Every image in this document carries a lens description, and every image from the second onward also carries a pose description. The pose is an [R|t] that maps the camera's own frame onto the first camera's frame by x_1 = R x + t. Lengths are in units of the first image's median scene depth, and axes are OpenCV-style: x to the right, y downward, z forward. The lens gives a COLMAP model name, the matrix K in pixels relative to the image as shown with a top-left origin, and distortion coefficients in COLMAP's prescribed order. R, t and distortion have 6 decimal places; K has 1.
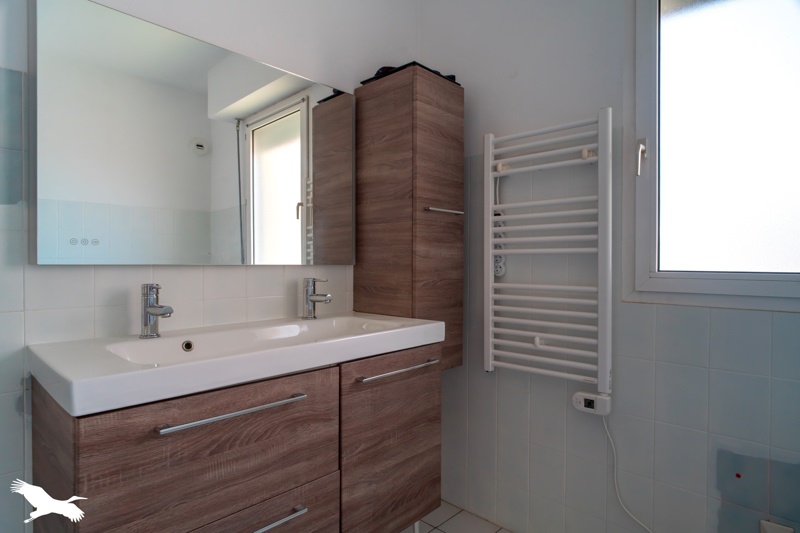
lens RADIAL K [[456.8, 0, 400.2], [0, 456.8, 264.8], [0, 0, 1]] dist [-0.004358, 0.003534]
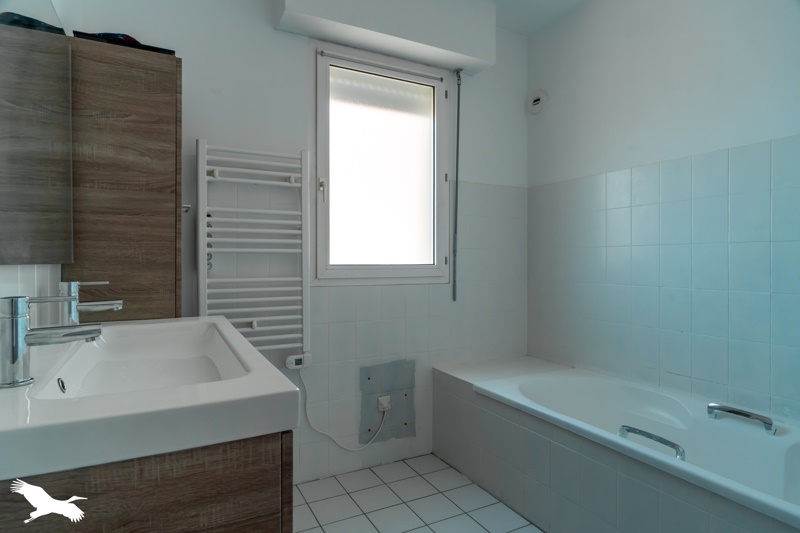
lens RADIAL K [[456.8, 0, 400.0], [0, 456.8, 263.8], [0, 0, 1]] dist [-0.004358, 0.003534]
pose [[0.325568, -0.010611, 0.945459, -0.725403], [0.009483, 0.999923, 0.007957, -0.000789], [-0.945471, 0.006375, 0.325644, 0.239225]]
